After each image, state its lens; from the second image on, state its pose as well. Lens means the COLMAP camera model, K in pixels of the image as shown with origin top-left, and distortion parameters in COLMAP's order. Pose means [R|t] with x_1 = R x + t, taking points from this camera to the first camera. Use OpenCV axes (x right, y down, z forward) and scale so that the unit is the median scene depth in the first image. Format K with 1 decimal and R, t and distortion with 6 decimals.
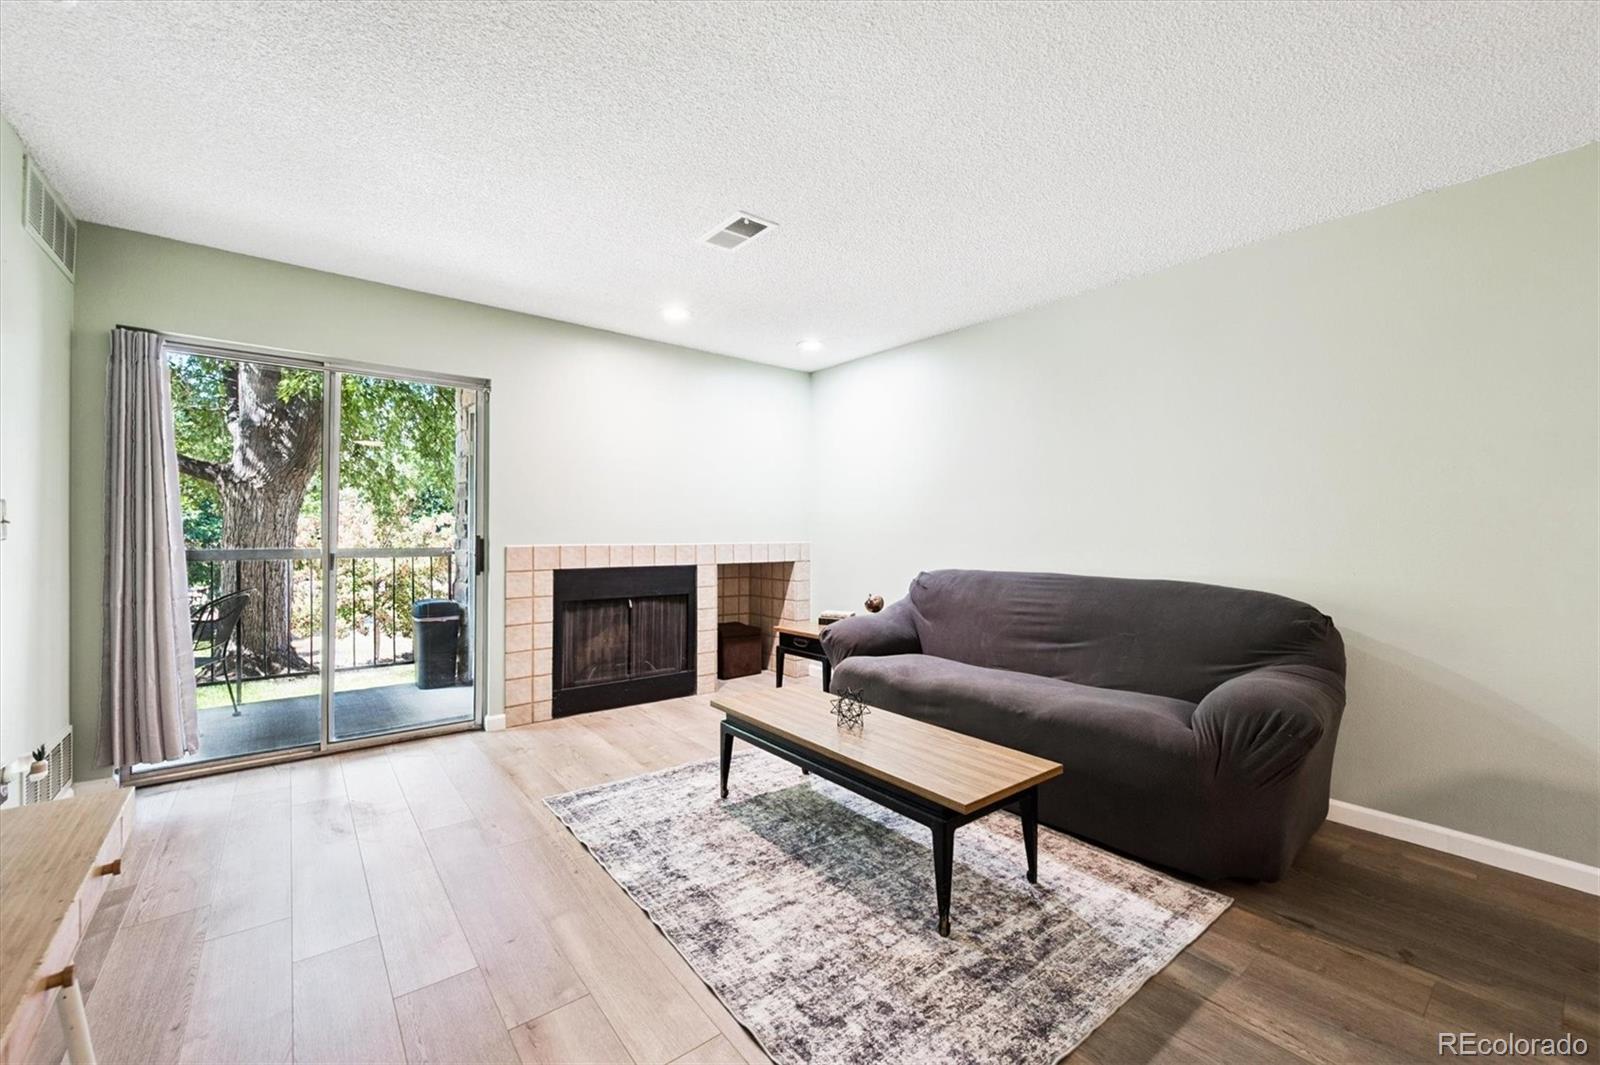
lens RADIAL K [[645.9, 0, 802.4], [0, 645.9, 531.2], [0, 0, 1]] dist [0.000904, 0.000215]
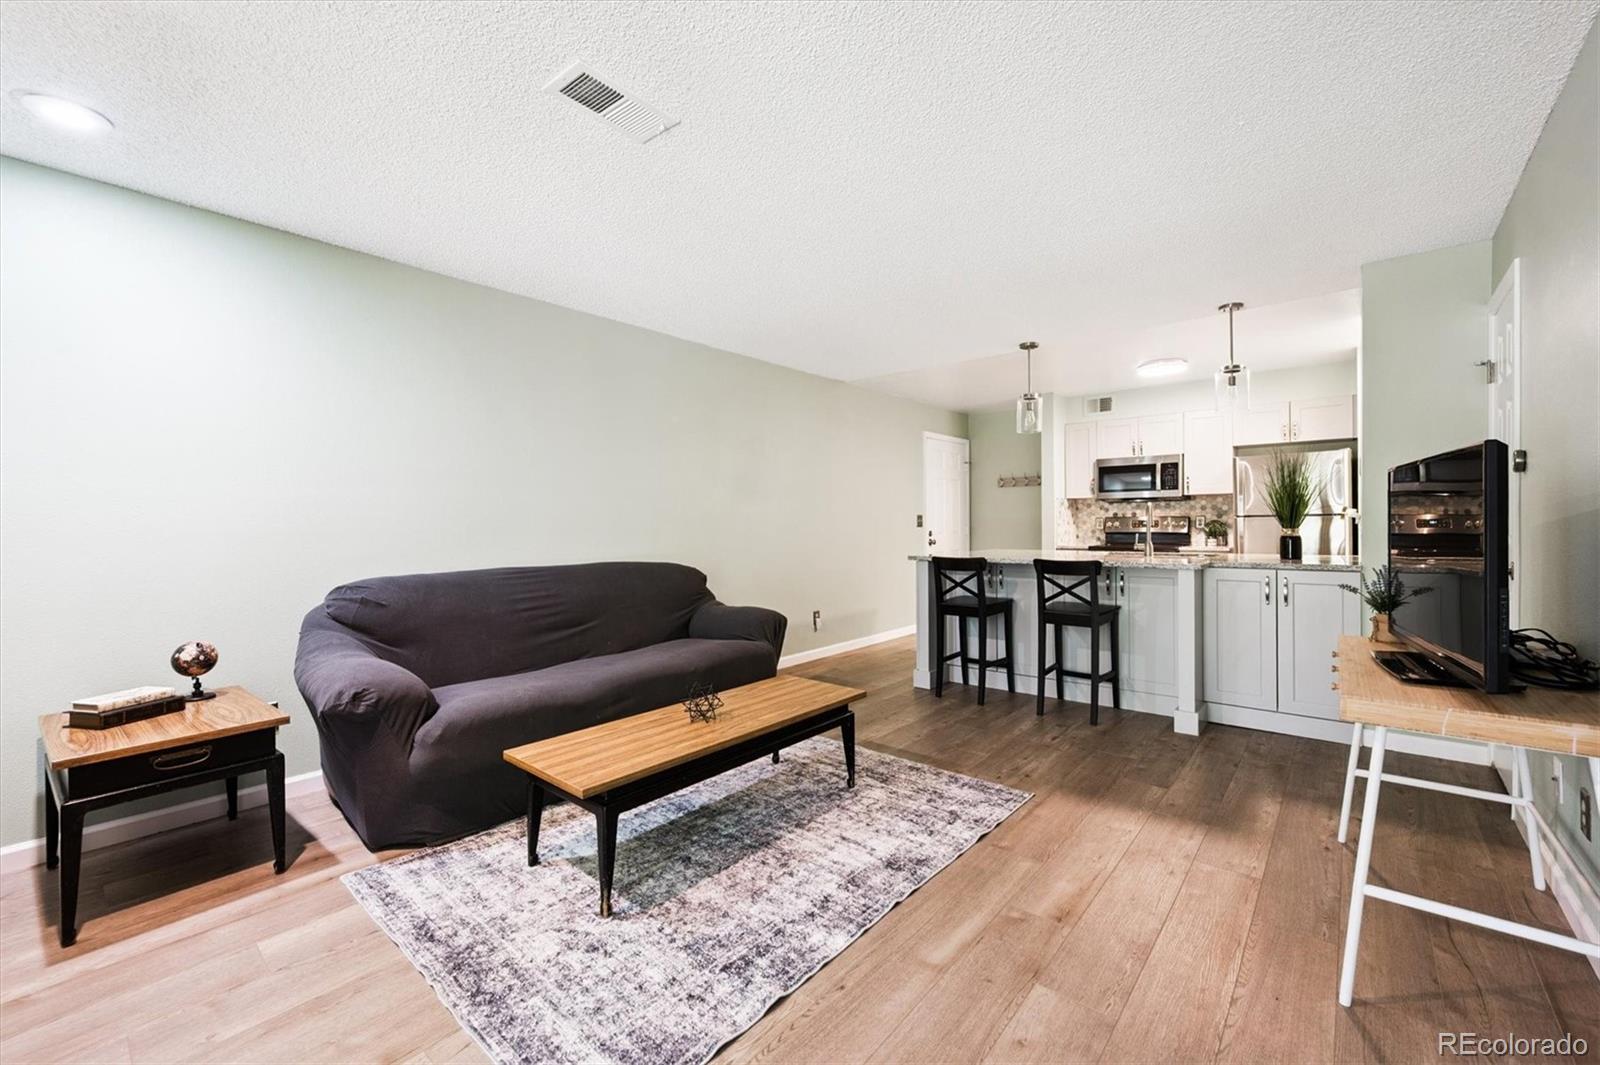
lens RADIAL K [[645.9, 0, 809.4], [0, 645.9, 531.9], [0, 0, 1]] dist [0.000904, 0.000215]
pose [[-0.194244, -0.014769, 0.980842, -0.710020], [0.010502, 0.999798, 0.017134, -0.002768], [-0.980897, 0.013629, -0.194050, 0.787664]]
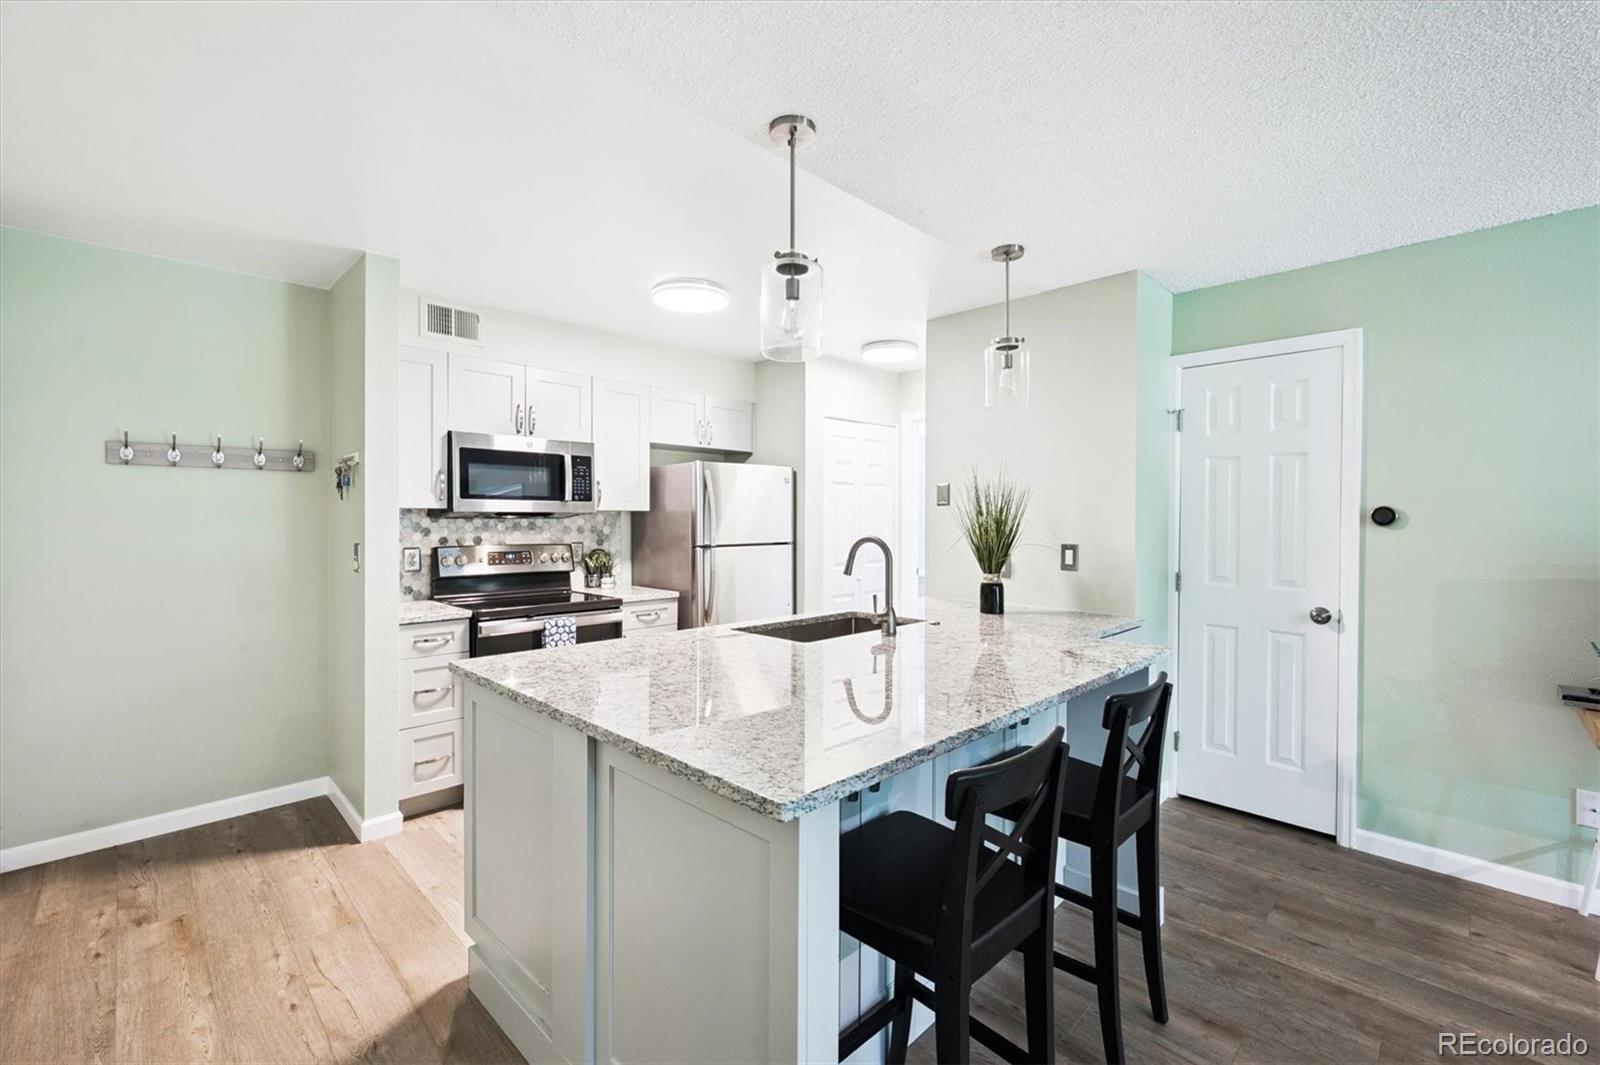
lens RADIAL K [[681.3, 0, 801.1], [0, 681.3, 523.4], [0, 0, 1]] dist [-0.000220, 0.000020]
pose [[-0.994805, -0.008119, -0.101470, 0.656402], [-0.008867, 0.999937, 0.006920, -0.054725], [0.101407, 0.007784, -0.994815, 0.613497]]
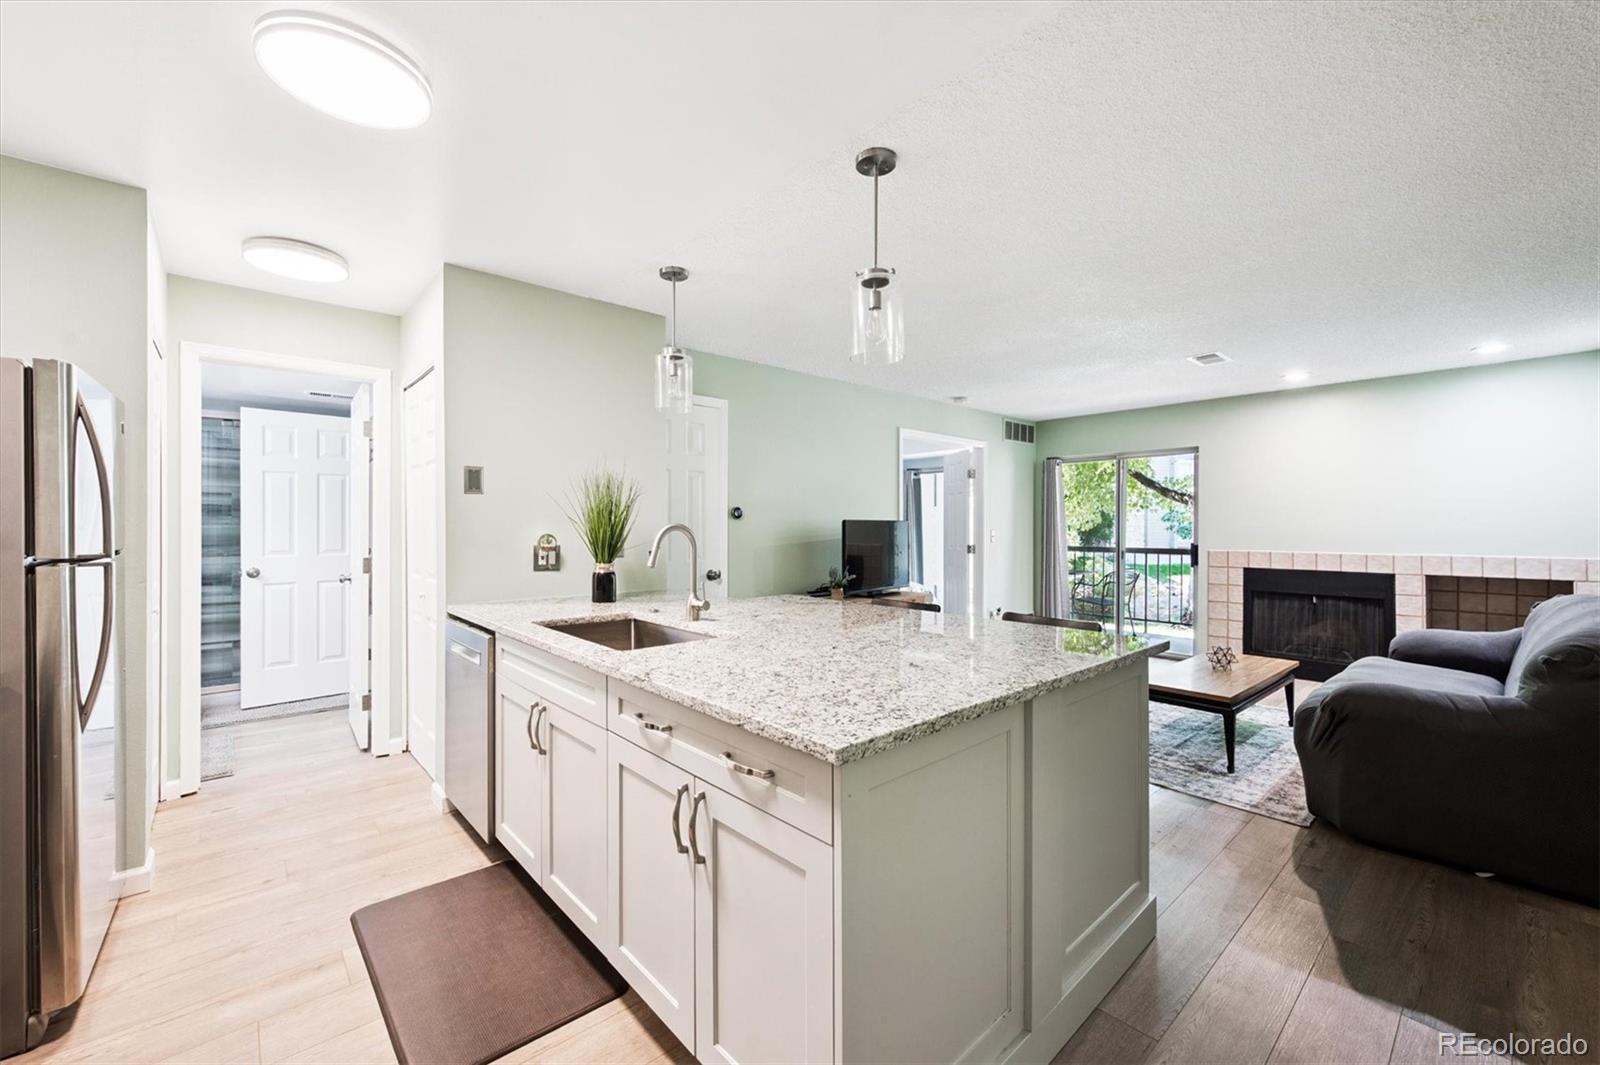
lens RADIAL K [[645.9, 0, 797.0], [0, 645.9, 526.5], [0, 0, 1]] dist [0.000904, 0.000215]
pose [[0.040910, -0.005021, -0.999150, 1.232632], [-0.001931, 0.999985, -0.005104, -0.028473], [0.999161, 0.002138, 0.040900, -0.075795]]
